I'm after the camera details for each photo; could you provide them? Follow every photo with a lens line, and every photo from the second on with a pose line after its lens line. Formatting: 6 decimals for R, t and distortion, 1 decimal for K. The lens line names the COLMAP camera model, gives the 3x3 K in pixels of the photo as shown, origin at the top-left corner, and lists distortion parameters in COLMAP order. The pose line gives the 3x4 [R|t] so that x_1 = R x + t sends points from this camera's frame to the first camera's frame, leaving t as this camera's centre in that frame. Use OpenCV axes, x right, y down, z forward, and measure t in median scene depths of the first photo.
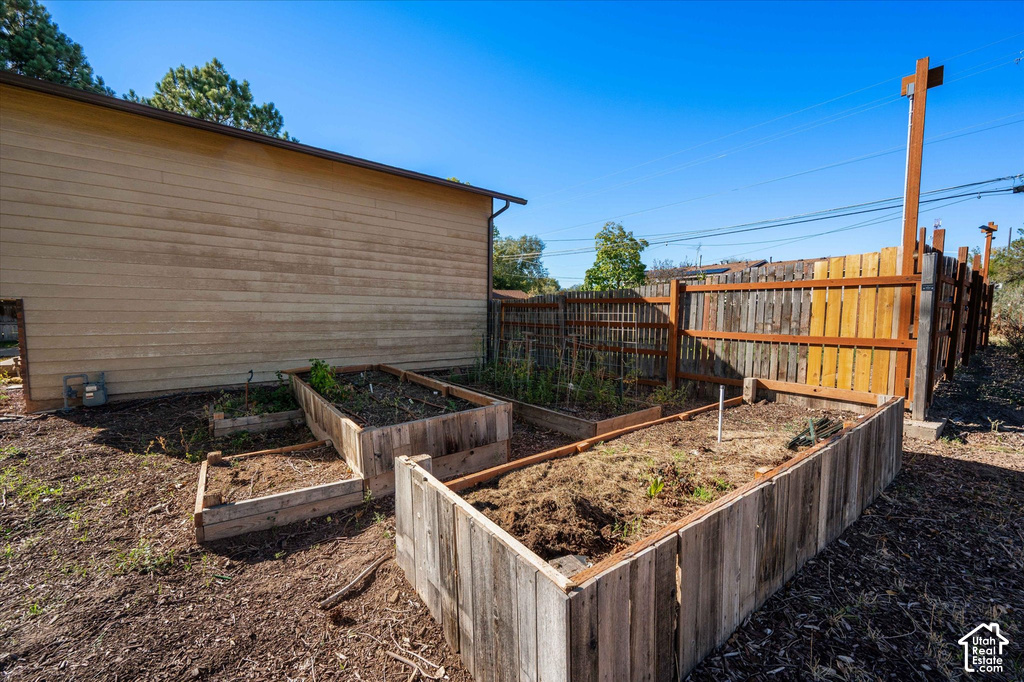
lens RADIAL K [[383.6, 0, 512.0], [0, 383.6, 341.0], [0, 0, 1]] dist [-0.000063, -0.000030]
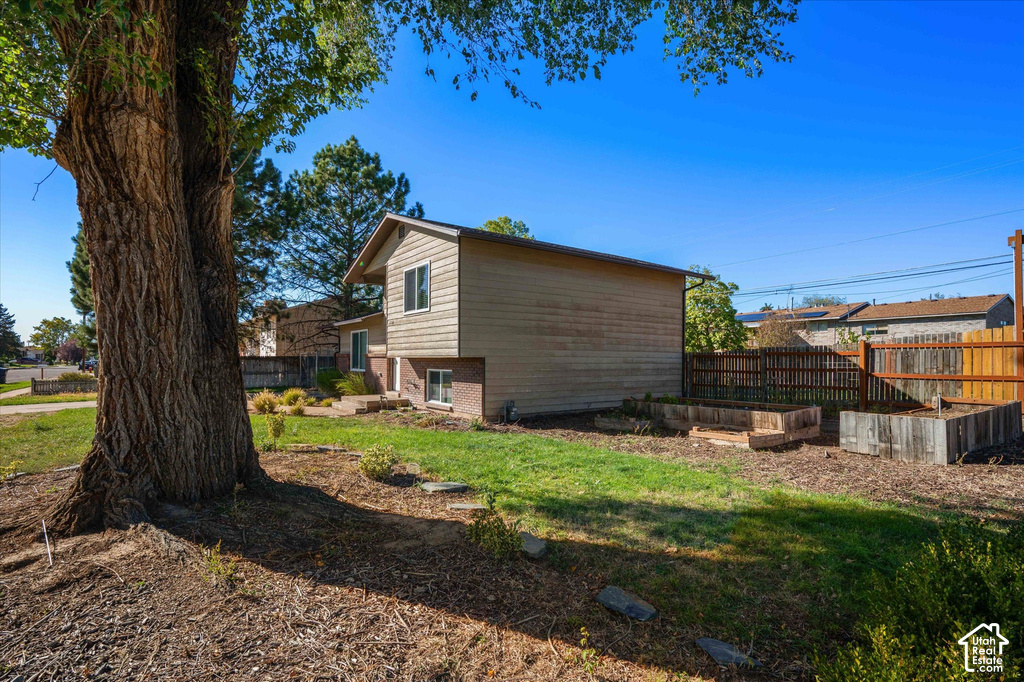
lens RADIAL K [[462.1, 0, 510.4], [0, 462.1, 359.7], [0, 0, 1]] dist [0.001359, 0.000117]
pose [[0.998522, -0.008181, -0.053730, -0.741207], [0.004047, 0.997055, -0.076588, 0.044894], [0.054198, 0.076257, 0.995614, -0.767433]]
